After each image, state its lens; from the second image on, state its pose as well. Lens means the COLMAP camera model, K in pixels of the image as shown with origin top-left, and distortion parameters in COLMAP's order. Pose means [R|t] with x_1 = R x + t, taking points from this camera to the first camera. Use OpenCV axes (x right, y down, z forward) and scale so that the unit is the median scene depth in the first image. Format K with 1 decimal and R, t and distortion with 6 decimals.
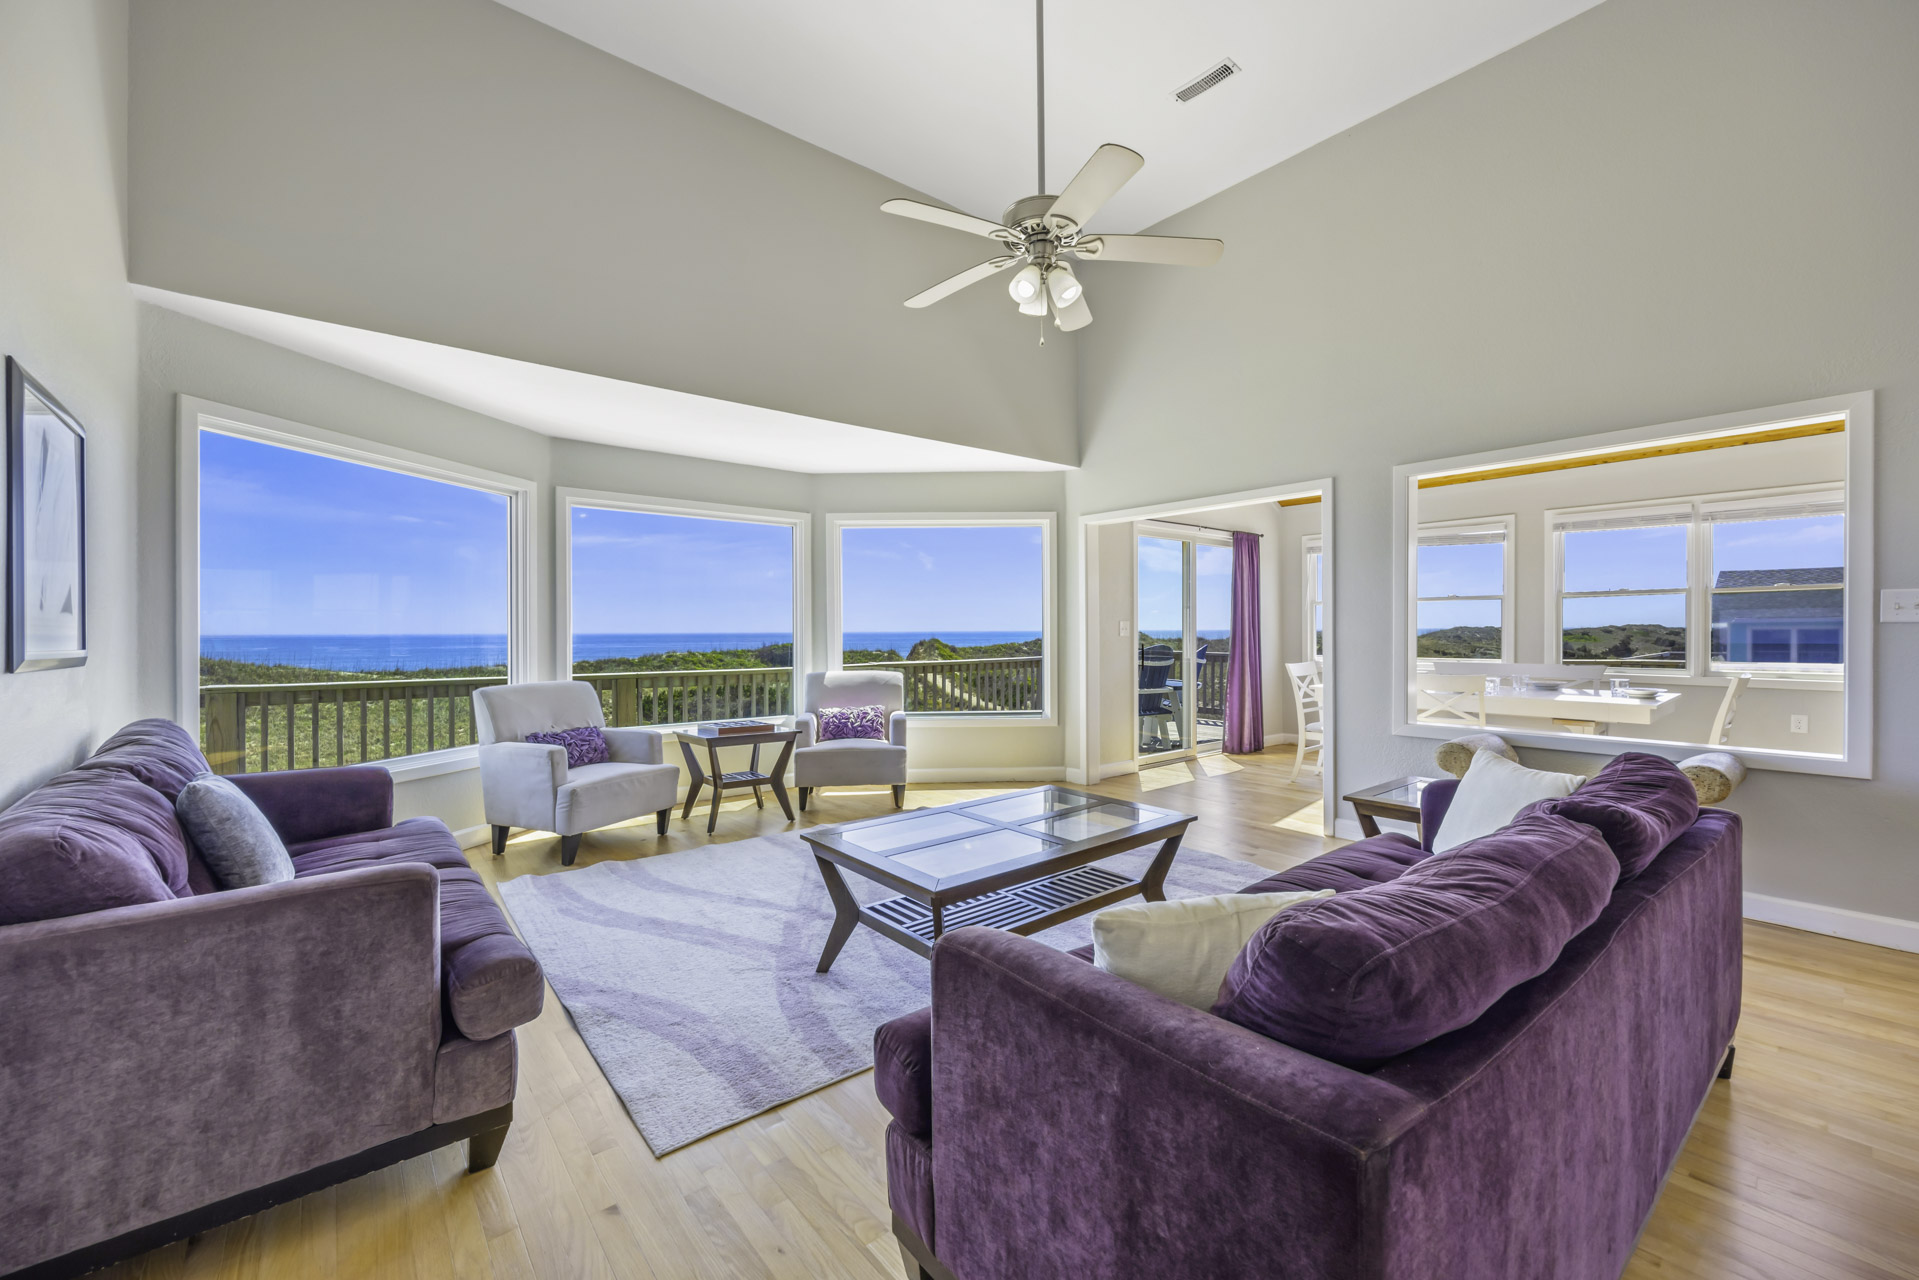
lens RADIAL K [[769.6, 0, 960.0], [0, 769.6, 634.1], [0, 0, 1]] dist [-0.003714, 0.001000]
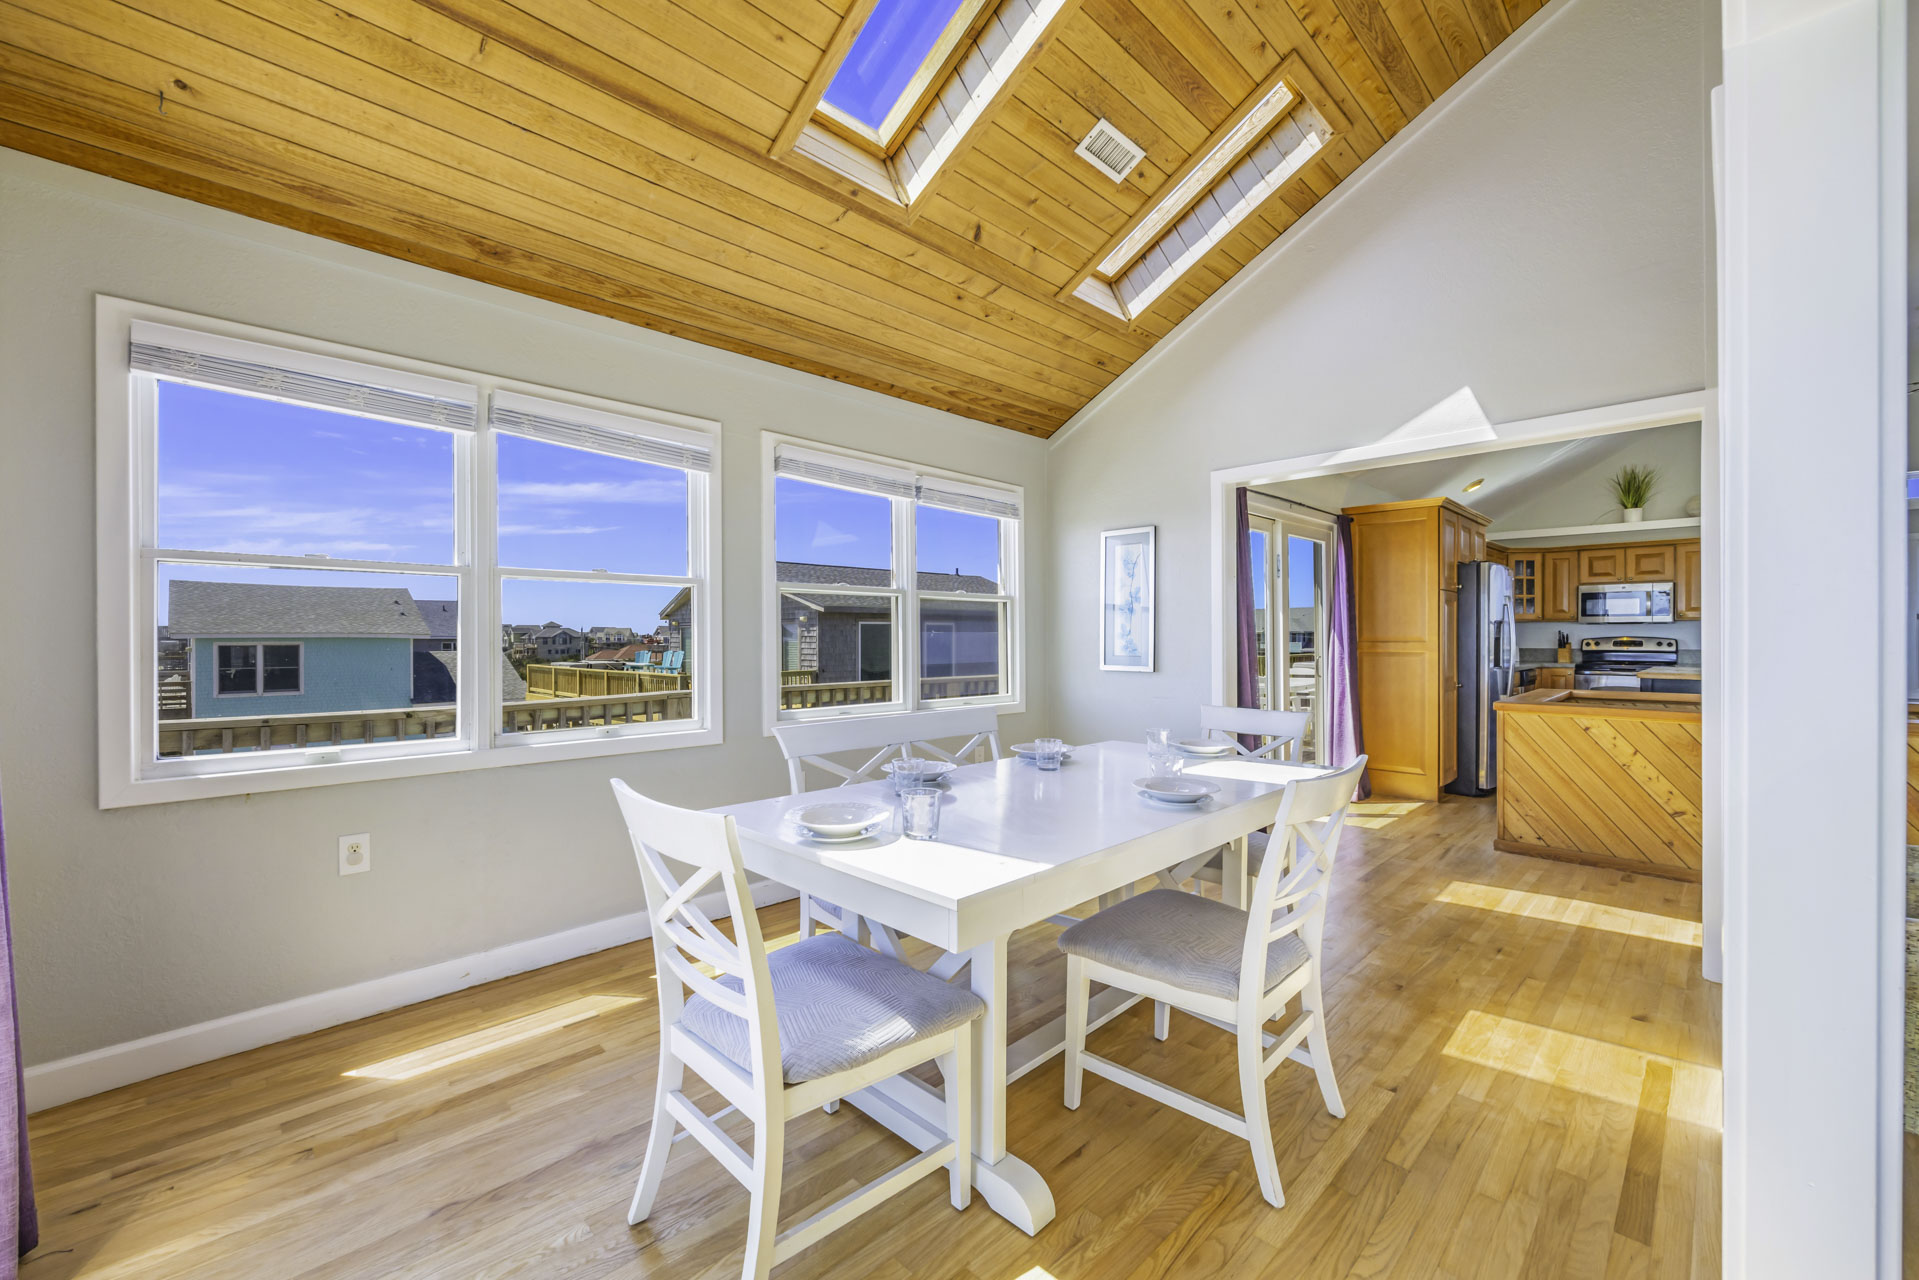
lens RADIAL K [[769.6, 0, 950.3], [0, 769.6, 638.2], [0, 0, 1]] dist [-0.003714, 0.001000]
pose [[-0.088482, 0.007777, 0.996047, 0.241566], [0.006761, 0.999951, -0.007207, -0.007709], [-0.996055, 0.006096, -0.088530, 1.042703]]
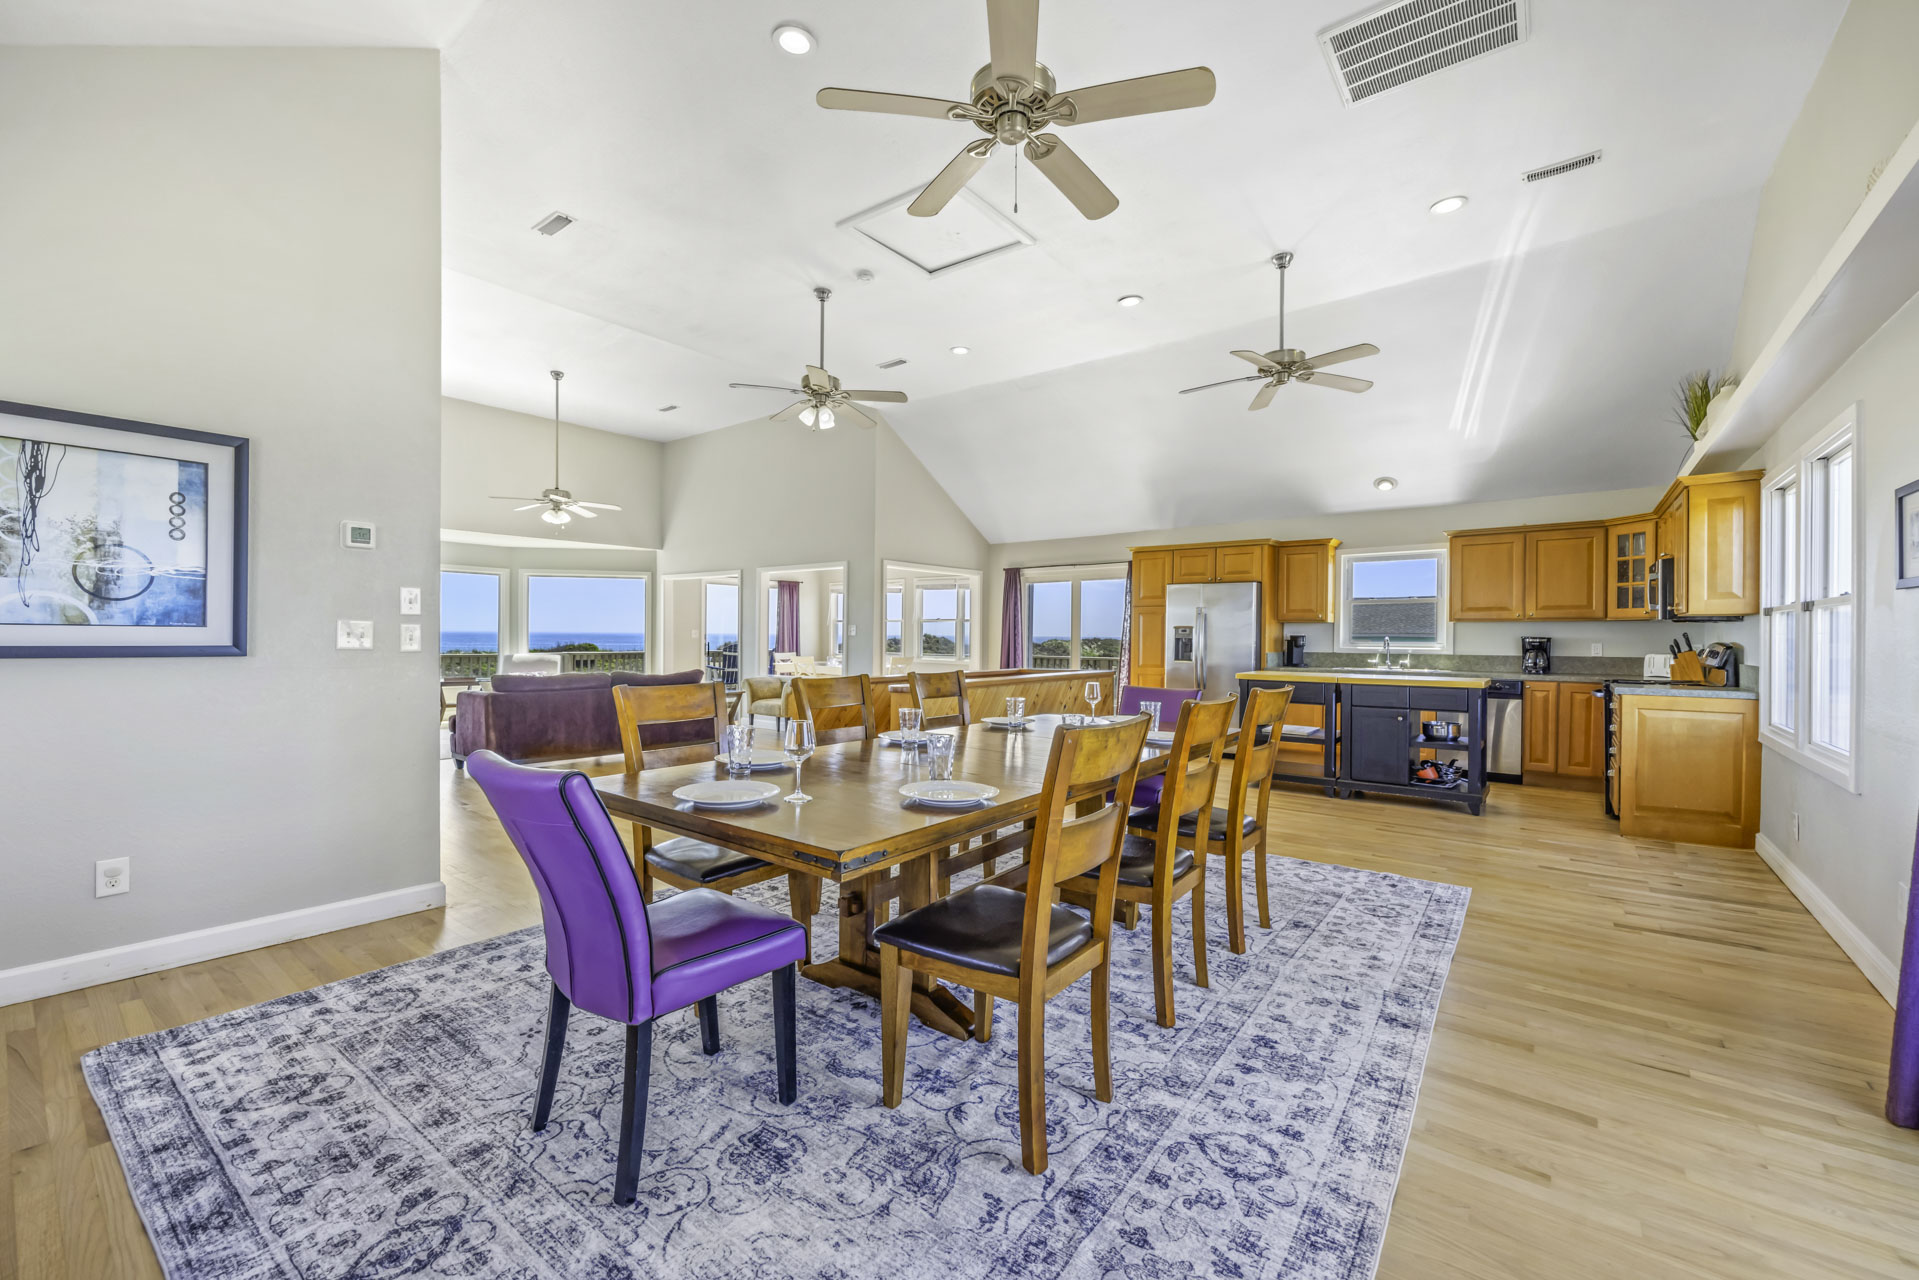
lens RADIAL K [[769.6, 0, 956.4], [0, 769.6, 639.3], [0, 0, 1]] dist [-0.003714, 0.001000]
pose [[0.976753, 0.013649, 0.213934, 0.509612], [-0.014058, 0.999901, 0.000390, -0.003792], [-0.213908, -0.003388, 0.976848, -1.126338]]
